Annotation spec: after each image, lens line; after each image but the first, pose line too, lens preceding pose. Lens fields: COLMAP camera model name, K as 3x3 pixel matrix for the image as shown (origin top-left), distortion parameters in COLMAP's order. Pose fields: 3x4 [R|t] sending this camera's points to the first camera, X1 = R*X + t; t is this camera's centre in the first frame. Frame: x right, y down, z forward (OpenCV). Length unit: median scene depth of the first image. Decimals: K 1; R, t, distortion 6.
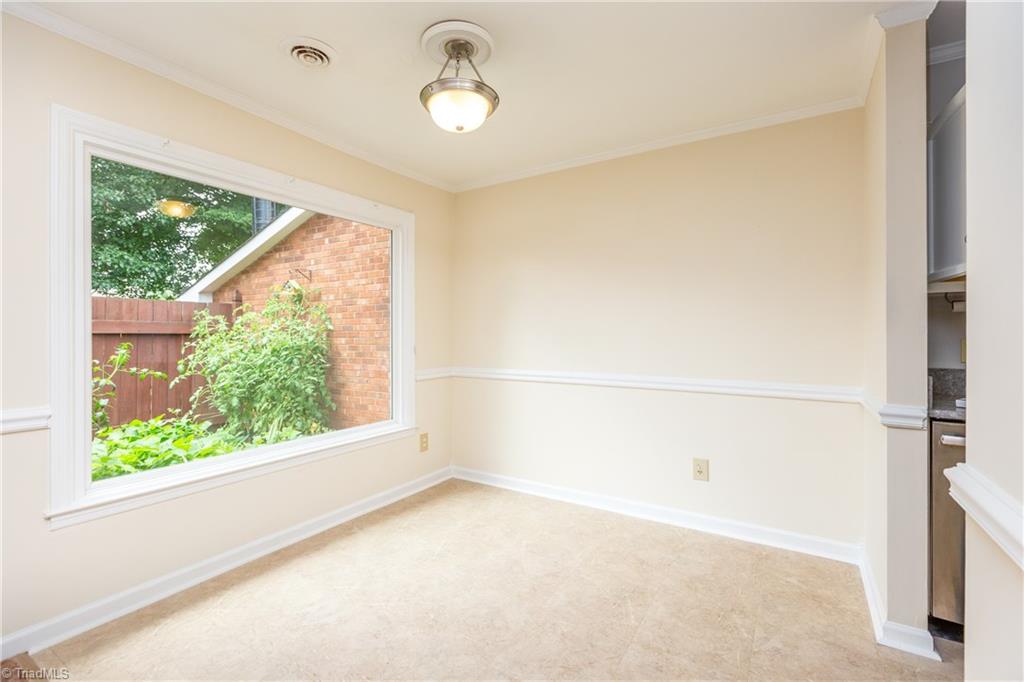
lens RADIAL K [[451.9, 0, 509.0], [0, 451.9, 331.4], [0, 0, 1]] dist [-0.002178, -0.000614]
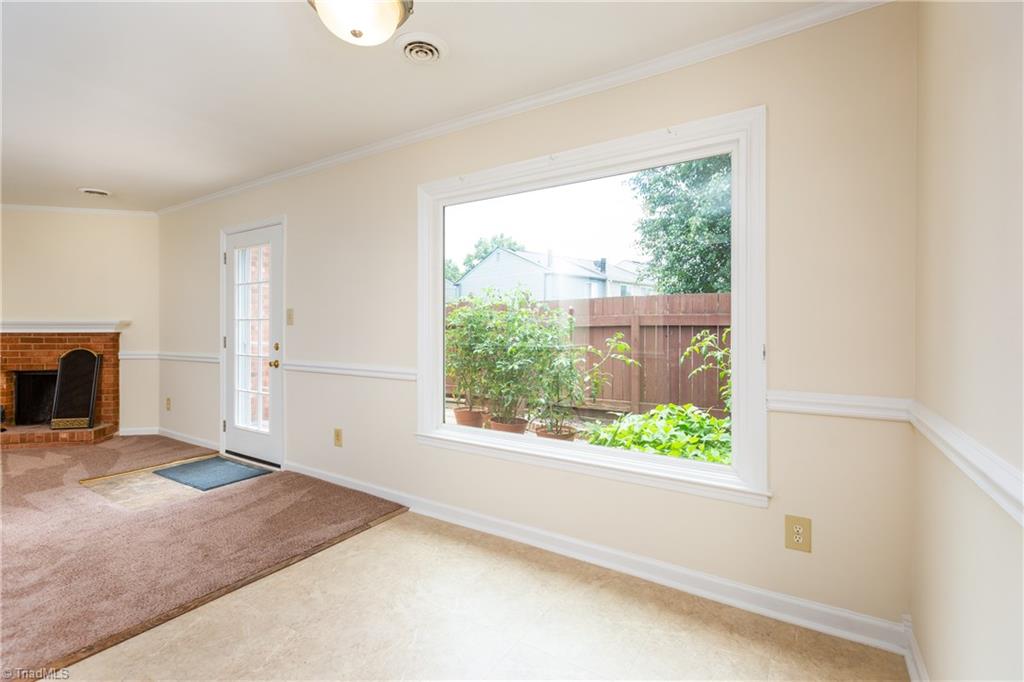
lens RADIAL K [[454.7, 0, 509.7], [0, 454.7, 327.7], [0, 0, 1]] dist [-0.000252, -0.000251]
pose [[0.004197, 0.001989, -0.999989, 0.348181], [0.004865, 0.999986, 0.002009, 0.007760], [0.999979, -0.004873, 0.004187, 0.706495]]
